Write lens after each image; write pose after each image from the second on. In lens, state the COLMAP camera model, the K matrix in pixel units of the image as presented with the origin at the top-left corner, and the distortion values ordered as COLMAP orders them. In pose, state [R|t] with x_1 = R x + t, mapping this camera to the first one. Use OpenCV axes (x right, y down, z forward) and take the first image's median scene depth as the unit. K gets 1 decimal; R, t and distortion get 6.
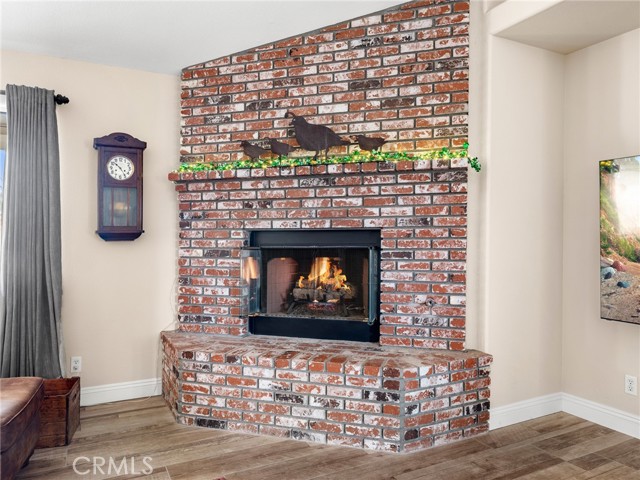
lens RADIAL K [[465.8, 0, 320.0], [0, 465.8, 234.2], [0, 0, 1]] dist [-0.003516, 0.001777]
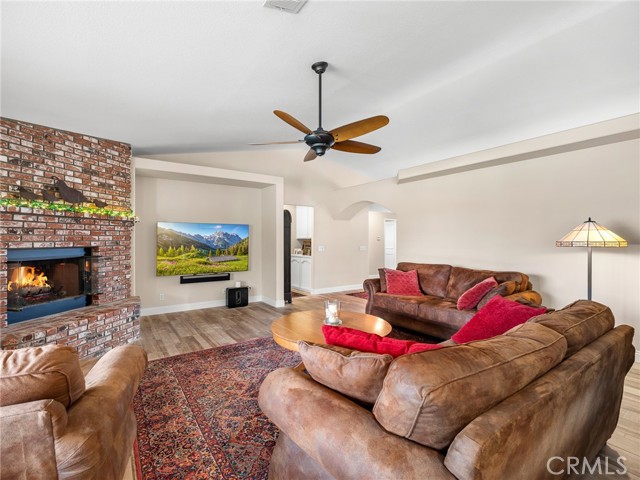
lens RADIAL K [[292.5, 0, 319.2], [0, 292.5, 240.8], [0, 0, 1]] dist [0.003233, -0.001082]
pose [[-0.133573, 0.000131, 0.991039, -1.226403], [0.005884, 0.999982, 0.000661, -0.031543], [-0.991022, 0.005919, -0.133571, 0.223274]]
